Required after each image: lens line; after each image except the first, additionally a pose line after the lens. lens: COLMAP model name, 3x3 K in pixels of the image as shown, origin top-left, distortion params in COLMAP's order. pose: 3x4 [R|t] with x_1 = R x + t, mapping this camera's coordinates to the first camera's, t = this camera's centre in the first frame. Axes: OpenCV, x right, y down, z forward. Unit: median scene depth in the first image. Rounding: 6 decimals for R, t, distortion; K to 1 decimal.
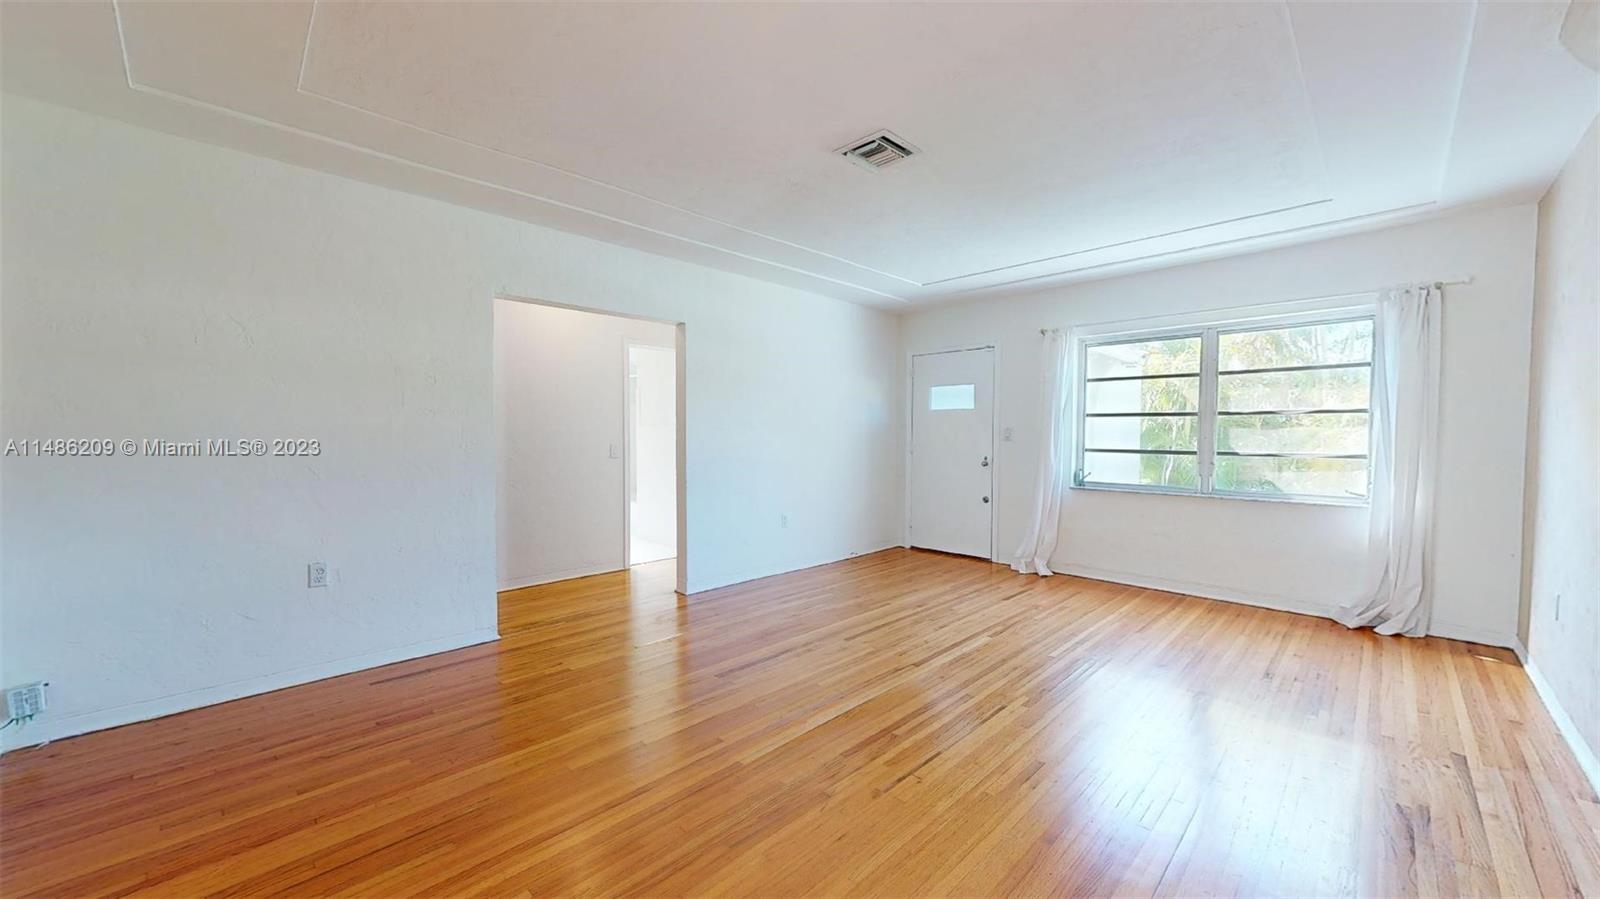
lens RADIAL K [[586.9, 0, 805.1], [0, 586.9, 455.4], [0, 0, 1]] dist [0.000505, -0.000083]
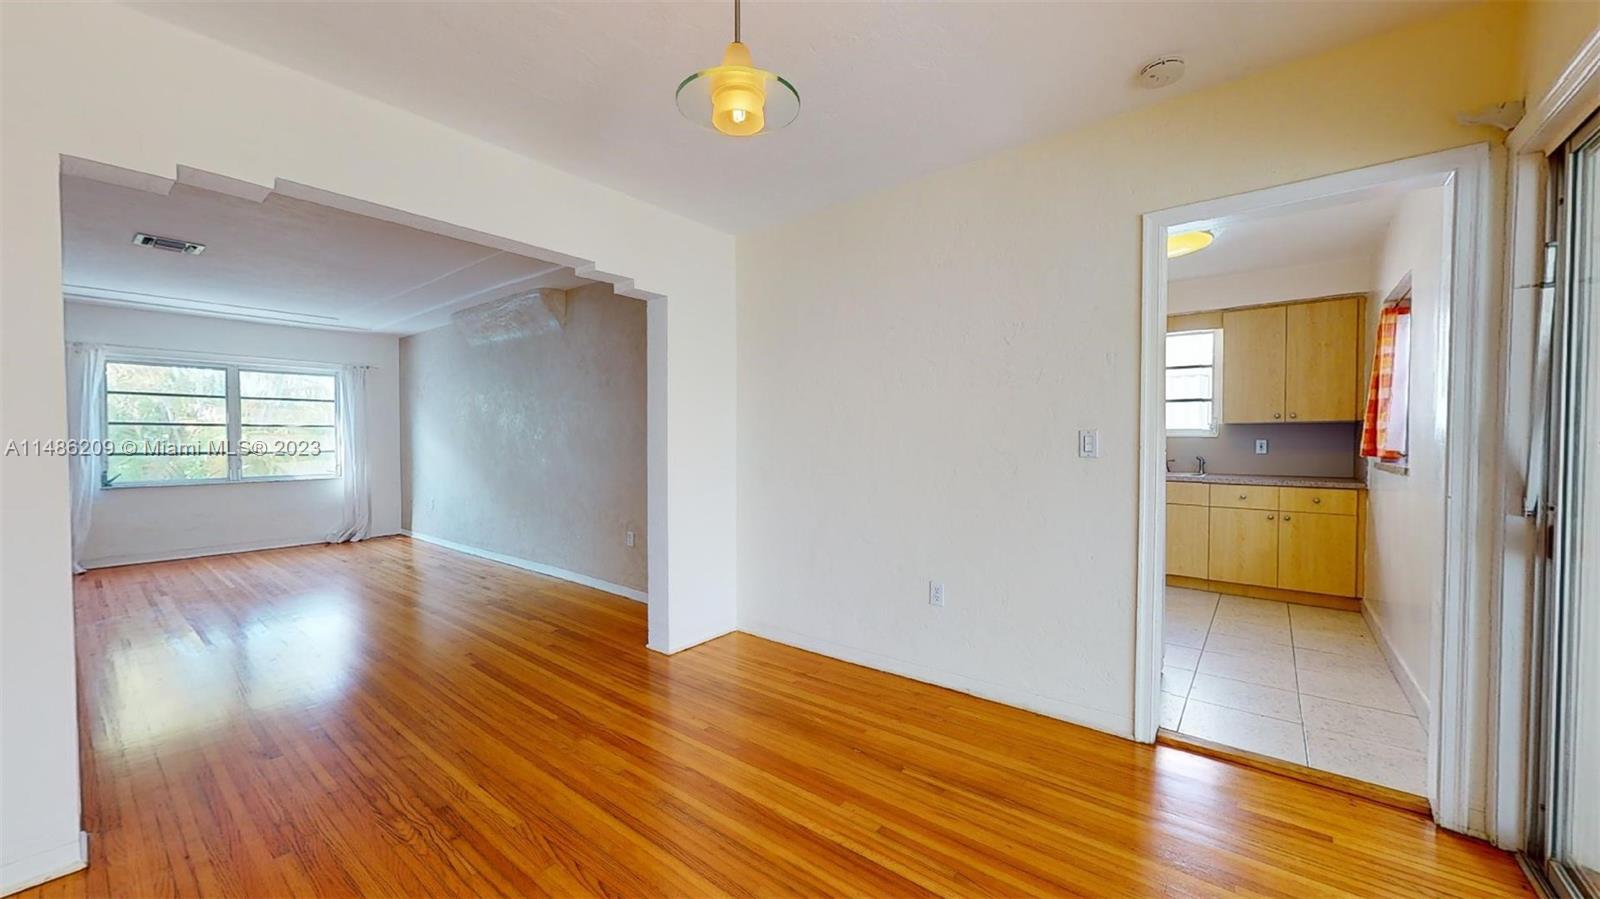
lens RADIAL K [[586.9, 0, 798.3], [0, 586.9, 452.4], [0, 0, 1]] dist [0.000505, -0.000083]
pose [[-0.103327, -0.026424, 0.994296, -0.963155], [0.033362, 0.998992, 0.030016, -0.001224], [-0.994088, 0.036273, -0.102341, -0.242947]]
